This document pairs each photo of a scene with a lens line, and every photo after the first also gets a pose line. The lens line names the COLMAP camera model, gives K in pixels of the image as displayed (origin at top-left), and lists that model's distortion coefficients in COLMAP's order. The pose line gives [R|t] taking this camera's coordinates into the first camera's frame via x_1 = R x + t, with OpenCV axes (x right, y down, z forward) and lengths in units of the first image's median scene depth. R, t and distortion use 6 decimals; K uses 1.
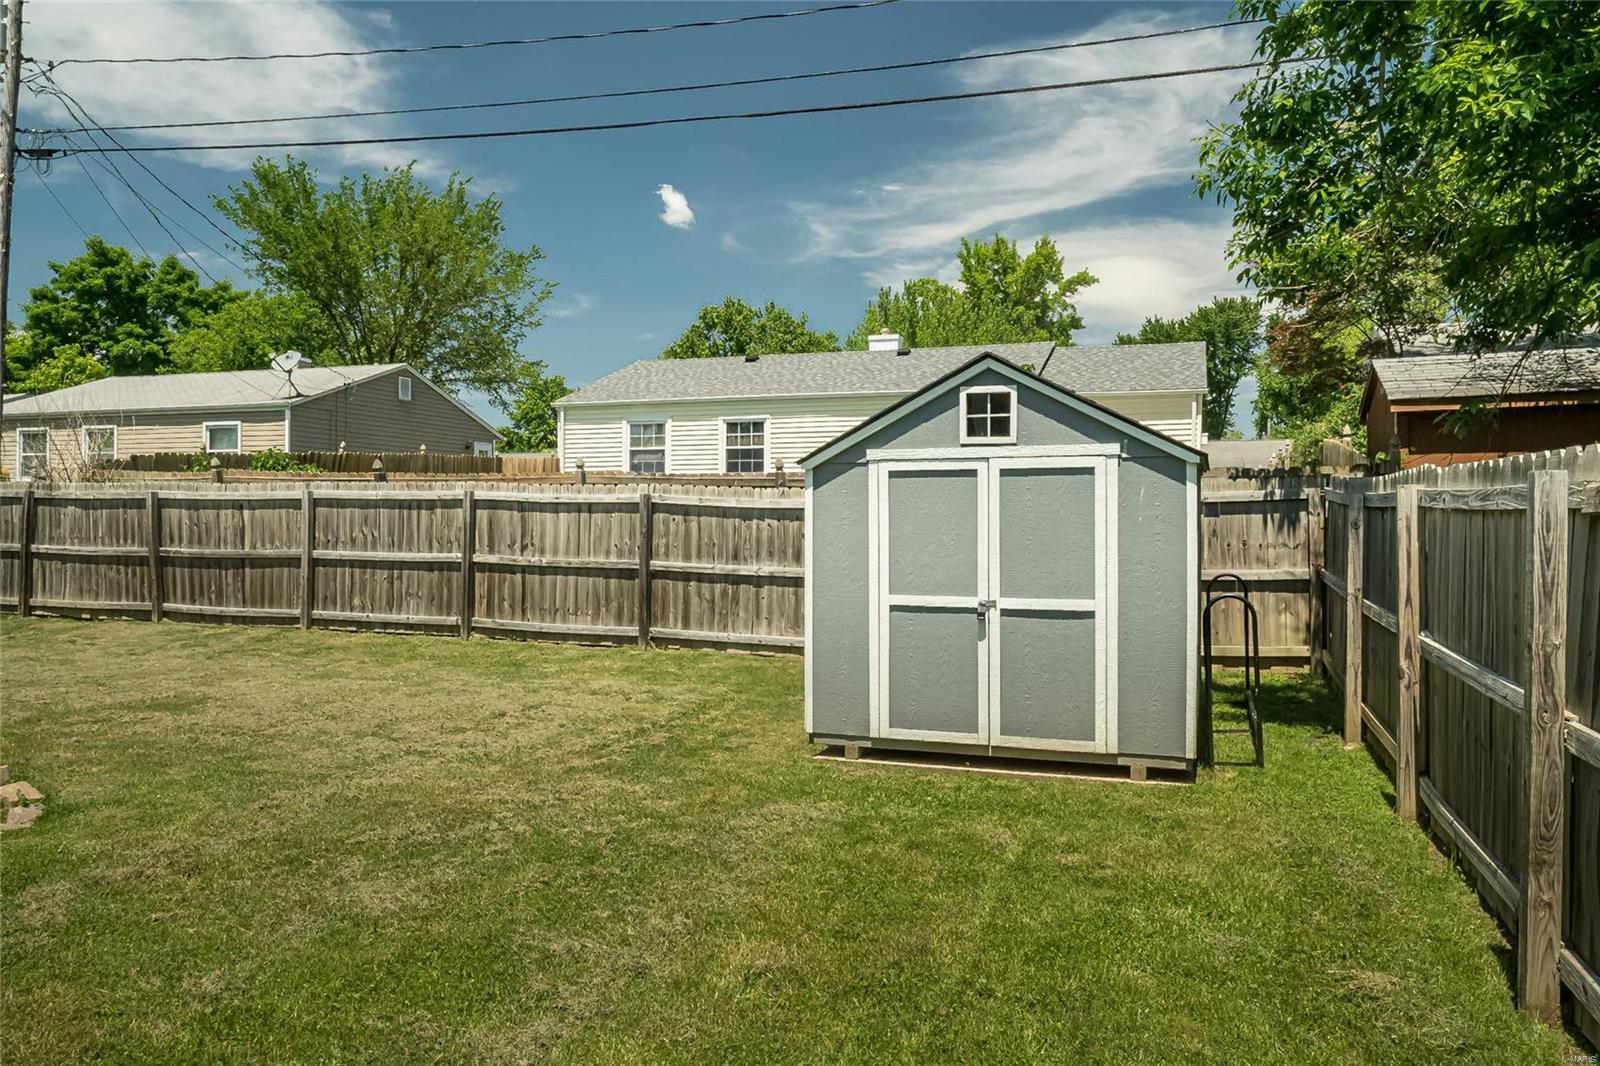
lens RADIAL K [[1117.3, 0, 799.9], [0, 1117.3, 532.6], [0, 0, 1]] dist [0.002996, 0.000222]
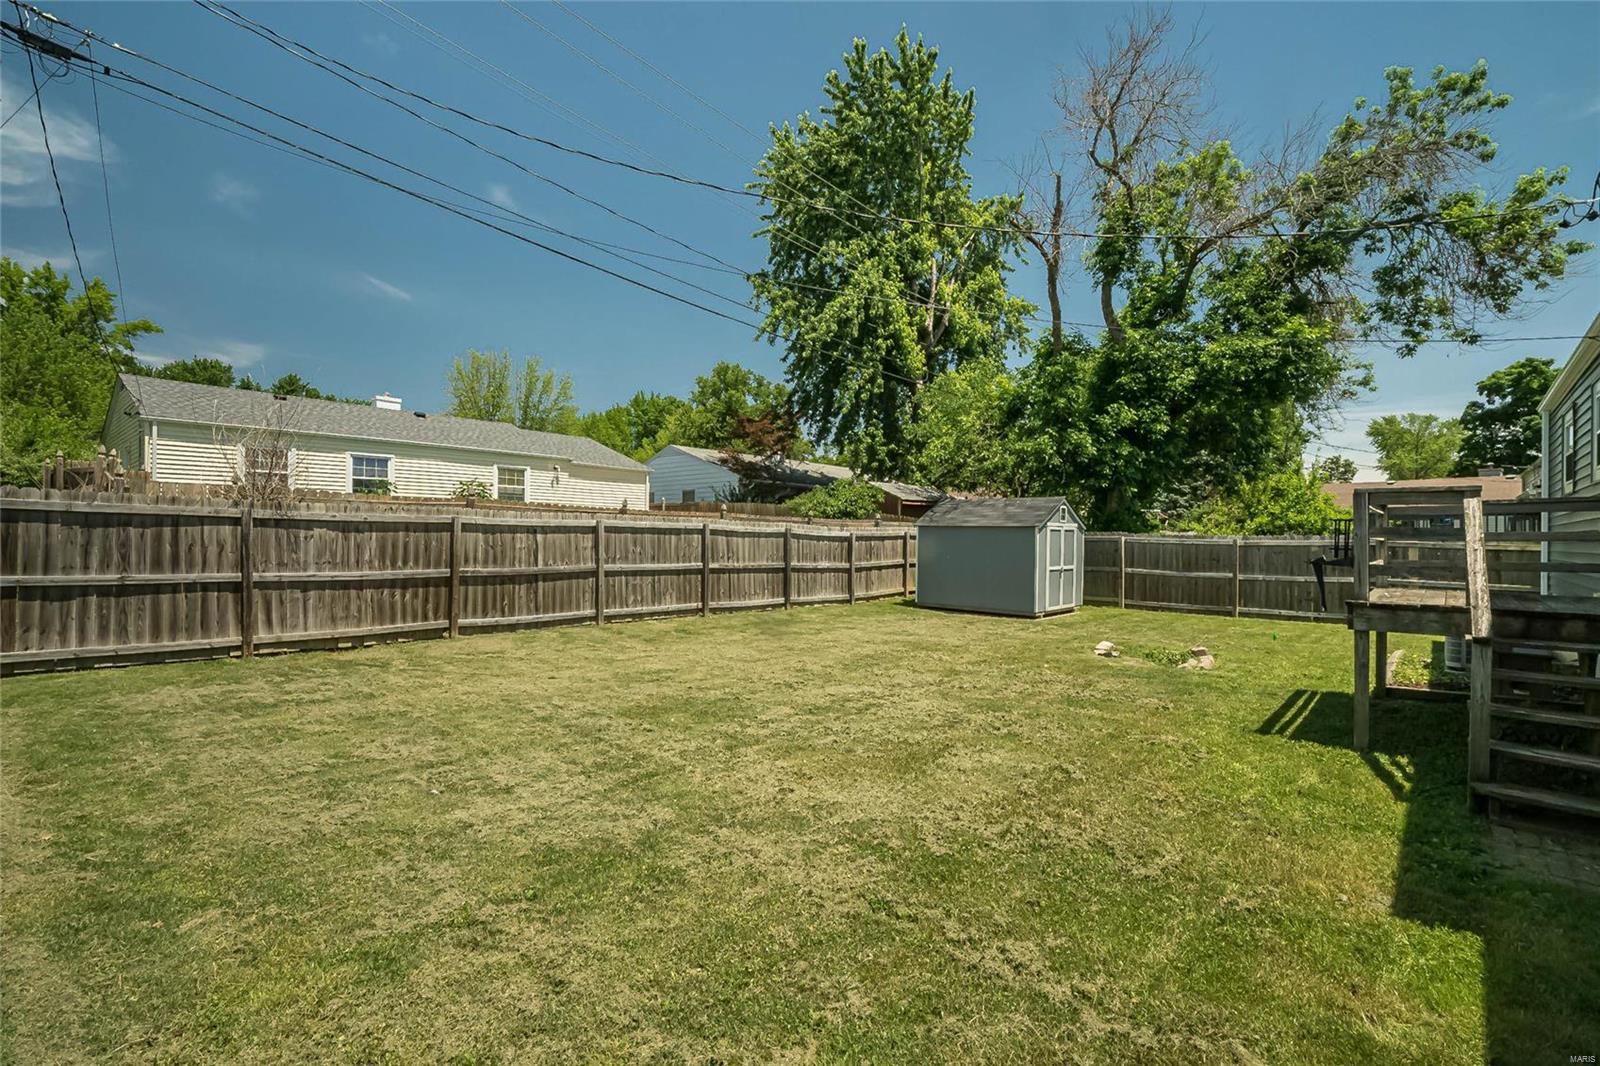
lens RADIAL K [[715.5, 0, 800.0], [0, 715.5, 533.0], [0, 0, 1]] dist [0.002085, 0.000113]
pose [[0.403112, 0.004452, 0.915140, -1.089789], [0.002251, 0.999980, -0.005856, -0.016174], [-0.915148, 0.004420, 0.403094, 0.426145]]
